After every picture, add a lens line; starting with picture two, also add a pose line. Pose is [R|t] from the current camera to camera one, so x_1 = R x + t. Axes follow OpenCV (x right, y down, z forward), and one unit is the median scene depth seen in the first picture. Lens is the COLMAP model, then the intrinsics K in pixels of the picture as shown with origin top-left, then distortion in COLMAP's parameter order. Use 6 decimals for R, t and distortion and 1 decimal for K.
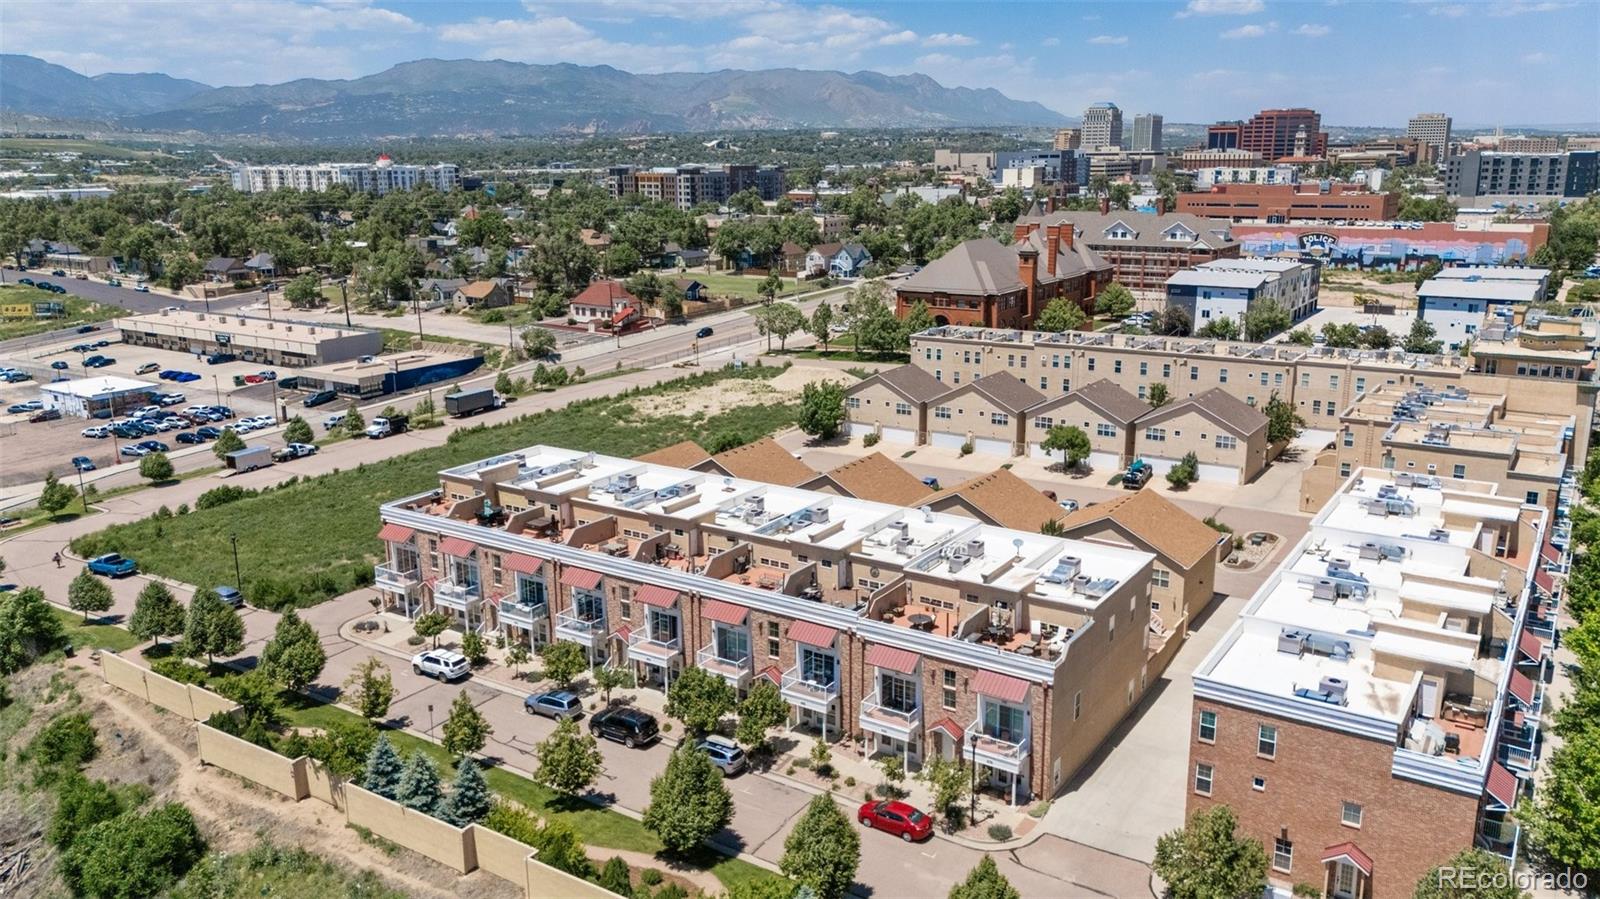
lens RADIAL K [[1185.1, 0, 806.5], [0, 1185.1, 453.3], [0, 0, 1]] dist [0.092112, -0.101844]
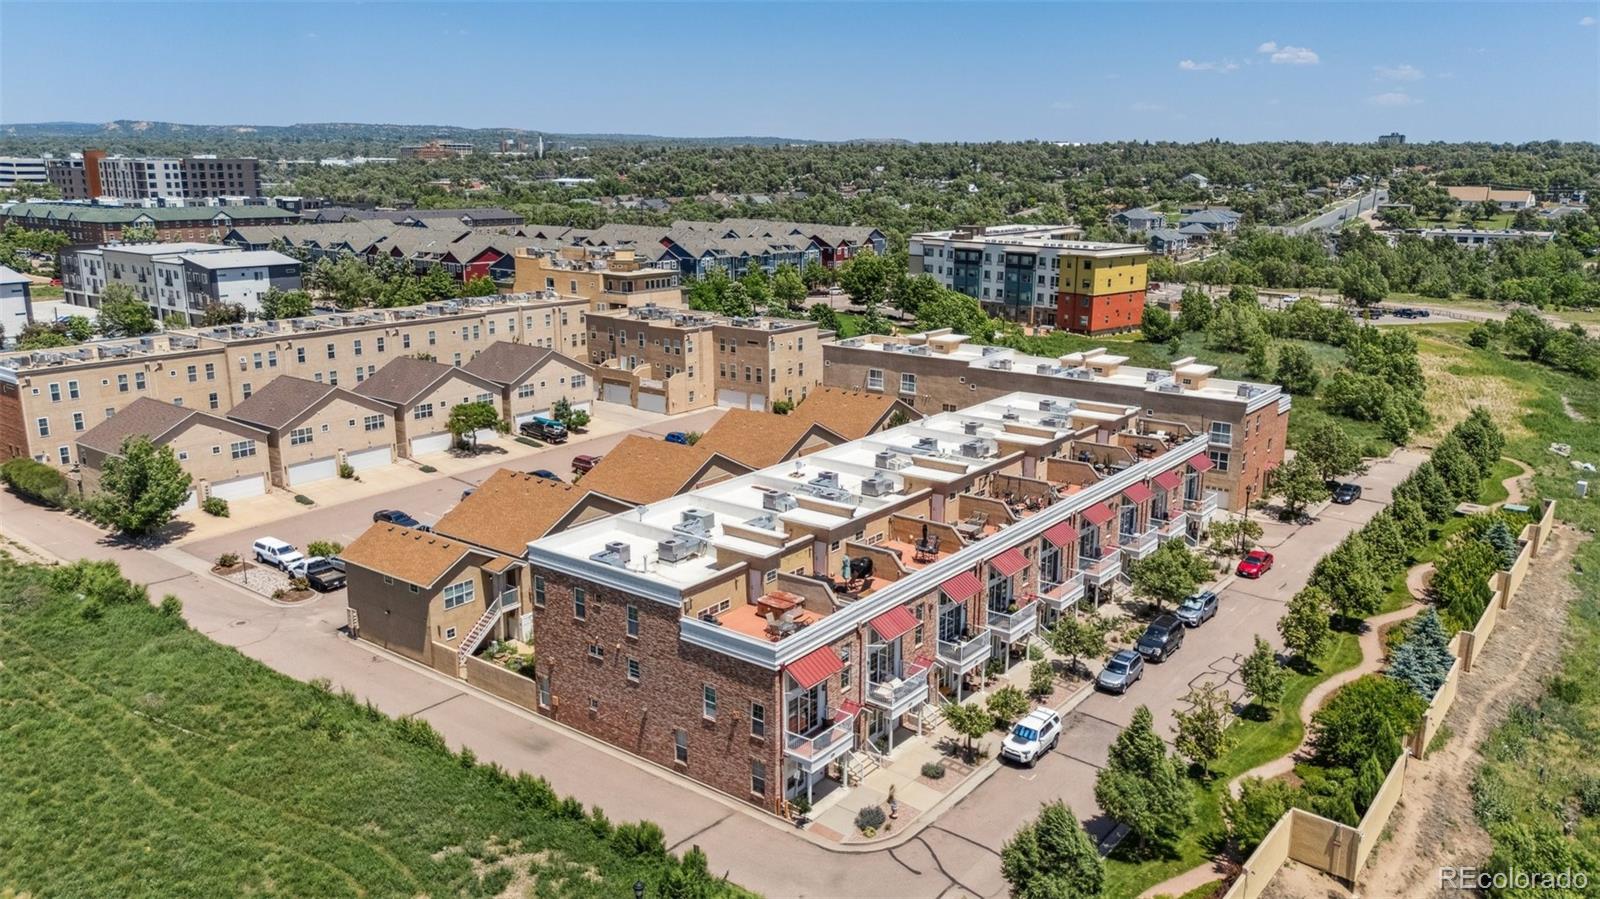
lens RADIAL K [[1185.1, 0, 806.5], [0, 1185.1, 453.3], [0, 0, 1]] dist [0.092112, -0.101844]
pose [[0.085355, -0.221778, 0.971354, -0.542502], [0.255465, 0.947193, 0.193813, -0.084285], [-0.963043, 0.231604, 0.137504, 0.596169]]
